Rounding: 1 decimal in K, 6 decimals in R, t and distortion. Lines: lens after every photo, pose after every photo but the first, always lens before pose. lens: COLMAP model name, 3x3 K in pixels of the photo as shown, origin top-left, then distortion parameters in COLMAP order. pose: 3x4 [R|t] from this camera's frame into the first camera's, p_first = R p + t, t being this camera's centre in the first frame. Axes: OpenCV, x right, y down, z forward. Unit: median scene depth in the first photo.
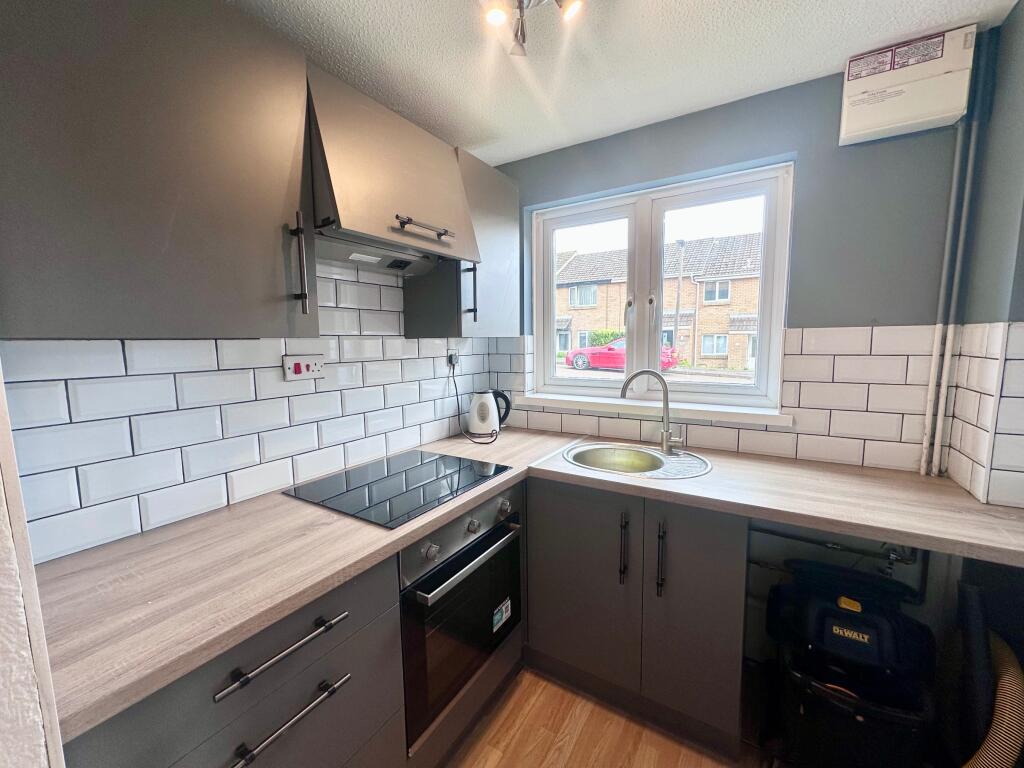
lens RADIAL K [[408.6, 0, 509.4], [0, 408.6, 382.5], [0, 0, 1]] dist [-0.004047, 0.000997]
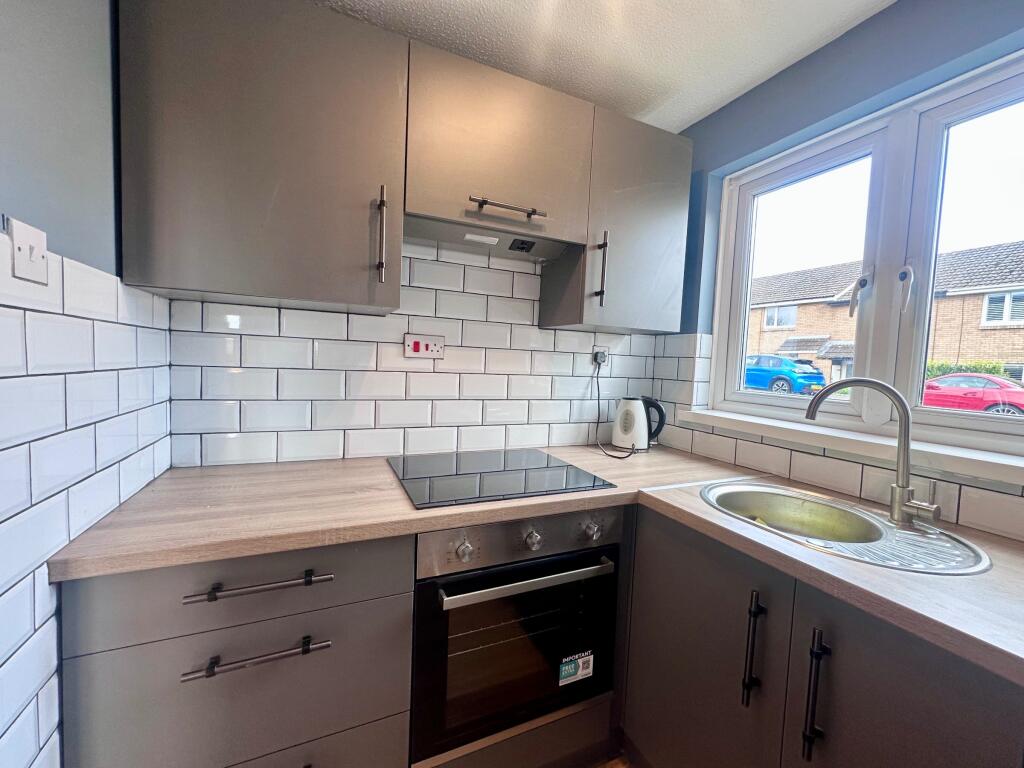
lens RADIAL K [[408.6, 0, 513.2], [0, 408.6, 383.5], [0, 0, 1]] dist [-0.004047, 0.000997]
pose [[0.834064, 0.080436, -0.545772, 0.227639], [-0.110122, 0.993678, -0.021843, 0.045897], [0.540565, 0.078320, 0.837649, 0.199870]]
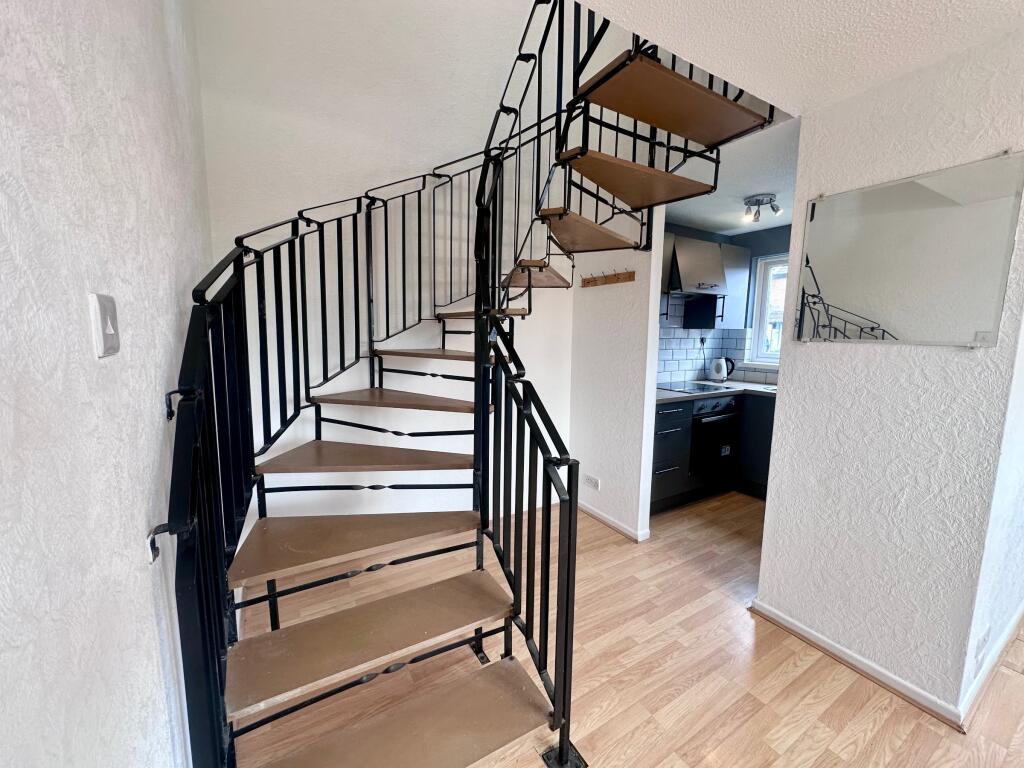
lens RADIAL K [[408.6, 0, 509.7], [0, 408.6, 387.0], [0, 0, 1]] dist [-0.004047, 0.000997]
pose [[0.891047, 0.081306, -0.446571, -0.089090], [-0.065956, 0.996577, 0.049841, 0.153233], [0.449094, -0.014957, 0.893359, -1.358490]]
